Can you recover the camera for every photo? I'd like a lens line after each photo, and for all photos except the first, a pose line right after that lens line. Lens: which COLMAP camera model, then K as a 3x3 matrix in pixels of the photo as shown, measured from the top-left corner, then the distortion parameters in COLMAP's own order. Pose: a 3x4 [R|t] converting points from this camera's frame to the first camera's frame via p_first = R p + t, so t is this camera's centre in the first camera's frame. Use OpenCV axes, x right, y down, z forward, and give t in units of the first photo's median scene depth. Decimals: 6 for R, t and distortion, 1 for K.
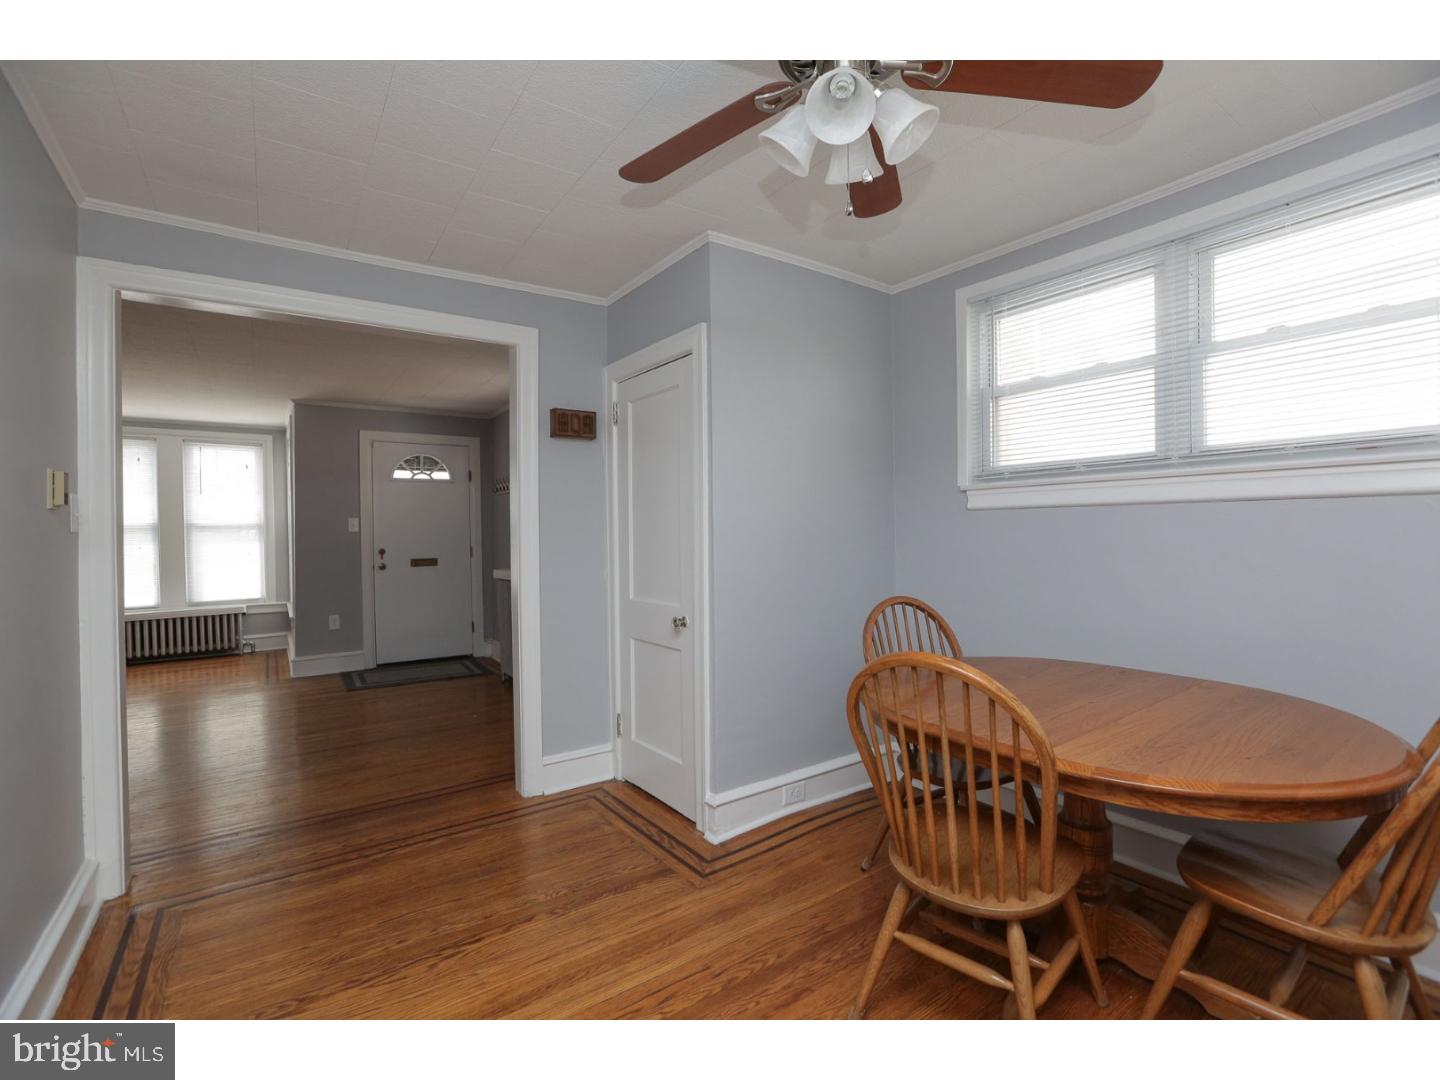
lens RADIAL K [[657.2, 0, 709.4], [0, 657.2, 540.4], [0, 0, 1]] dist [-0.029678, 0.003946]
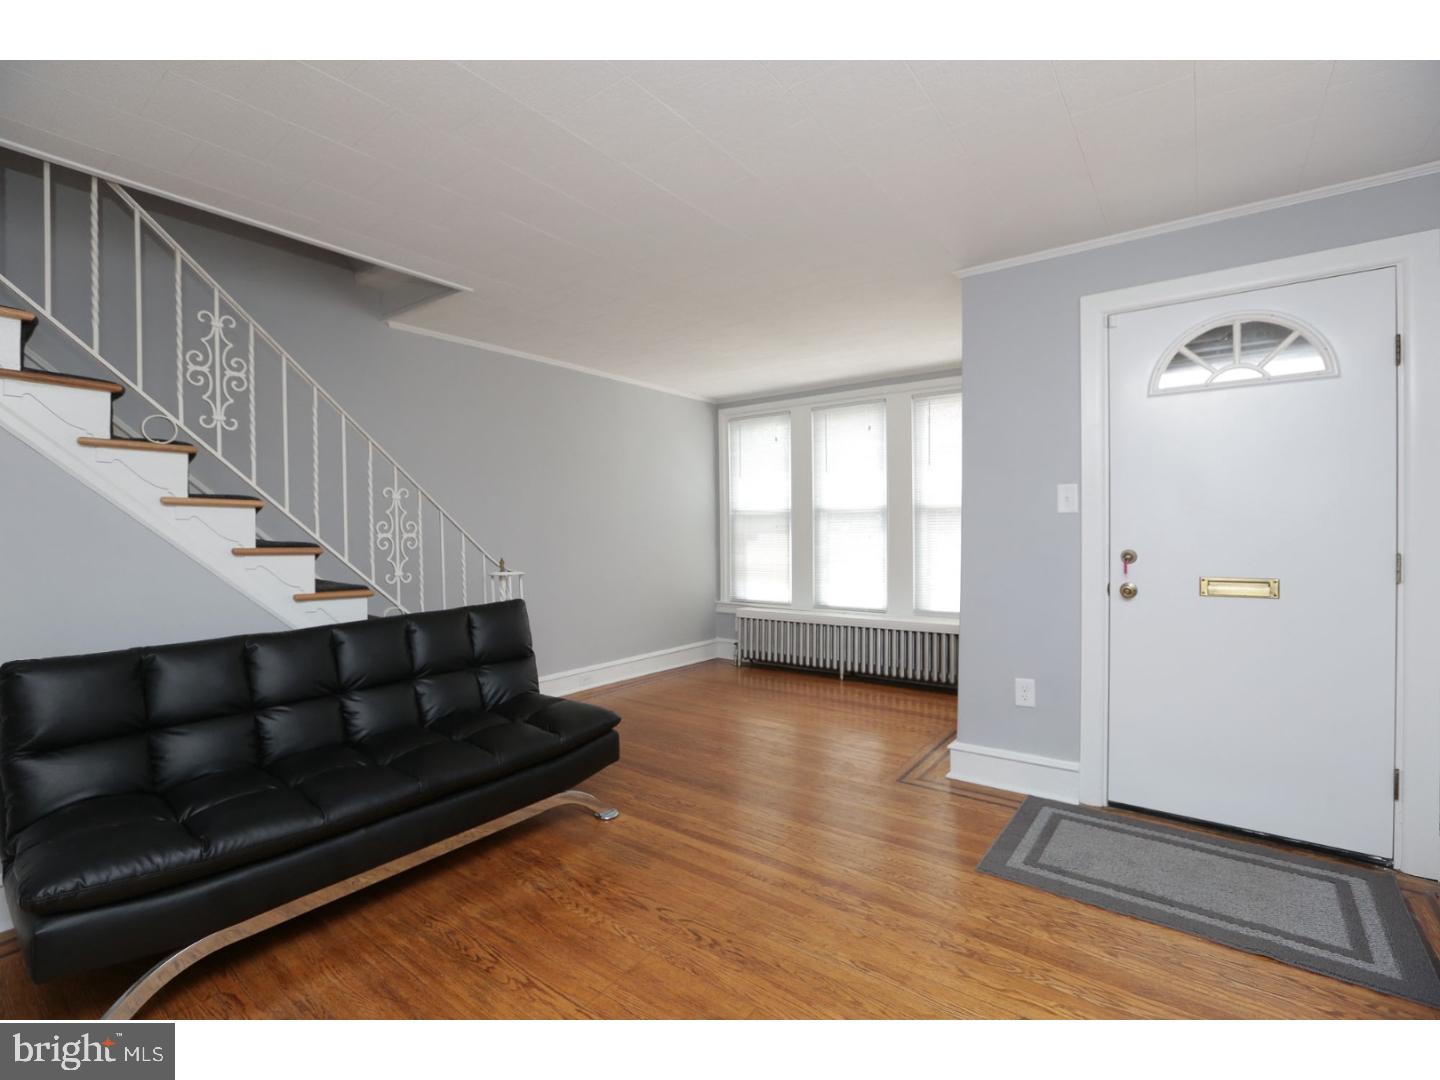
lens RADIAL K [[657.2, 0, 708.1], [0, 657.2, 543.0], [0, 0, 1]] dist [-0.029678, 0.003946]
pose [[0.295408, 0.026060, -0.955016, -0.163045], [0.013358, 0.999418, 0.031404, -0.010315], [0.955278, -0.022034, 0.294887, 0.603428]]
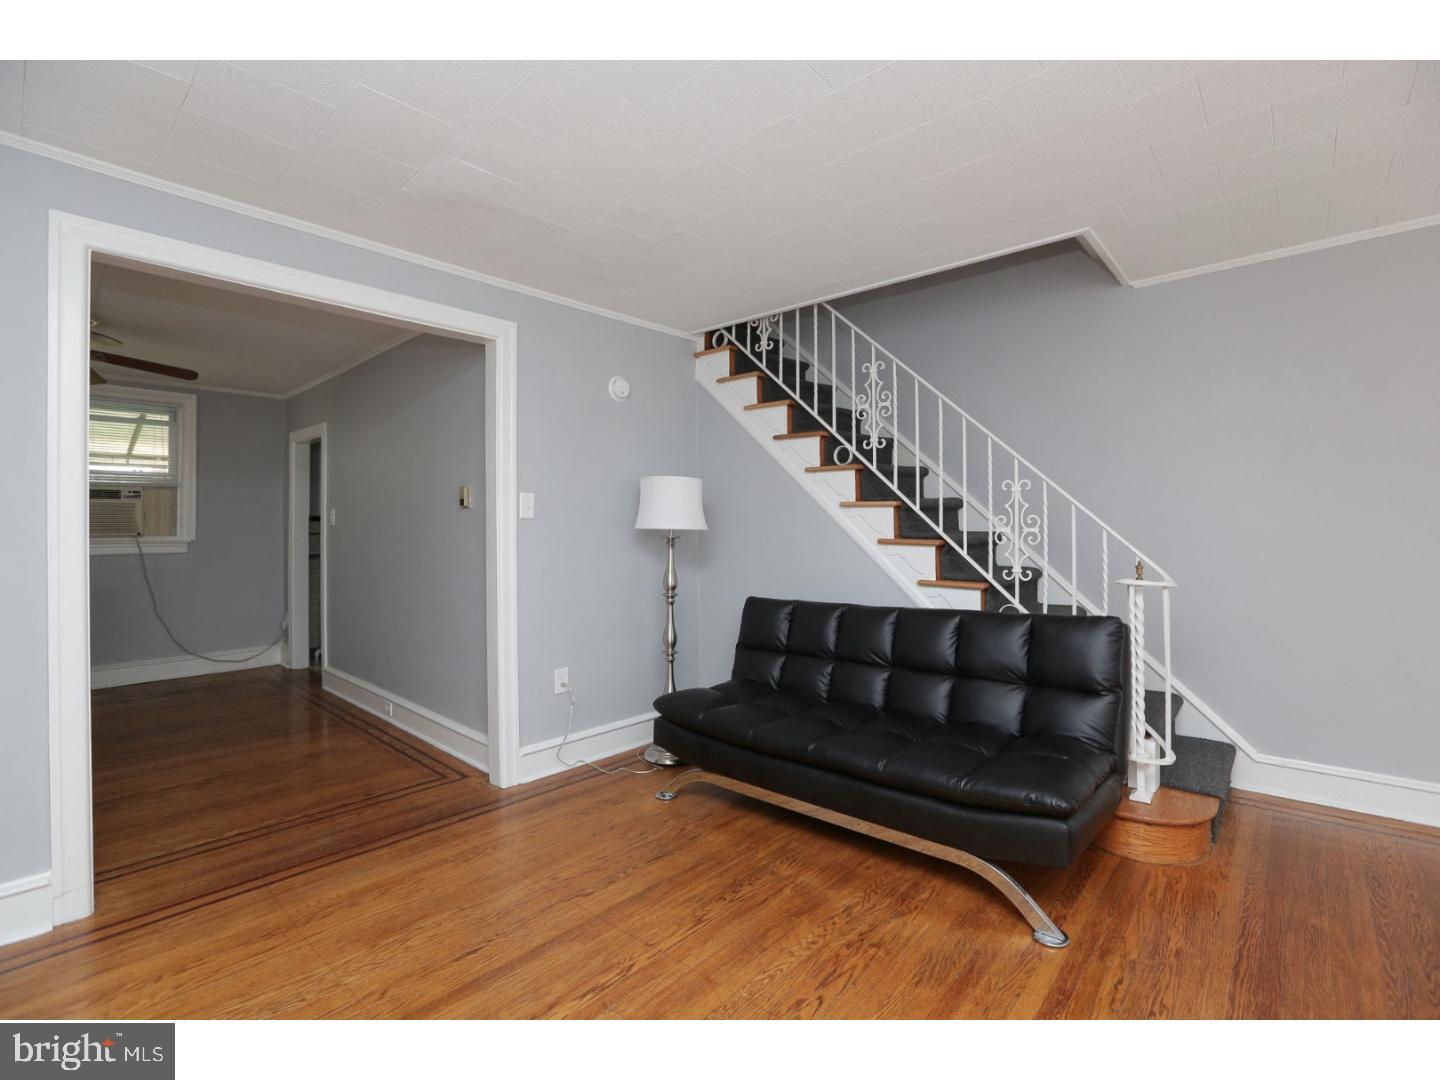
lens RADIAL K [[657.2, 0, 723.3], [0, 657.2, 529.8], [0, 0, 1]] dist [-0.029678, 0.003946]
pose [[-0.973680, 0.015666, -0.227382, -0.380390], [0.017215, 0.999840, -0.004830, -0.005318], [0.227270, -0.008617, -0.973794, 0.915629]]
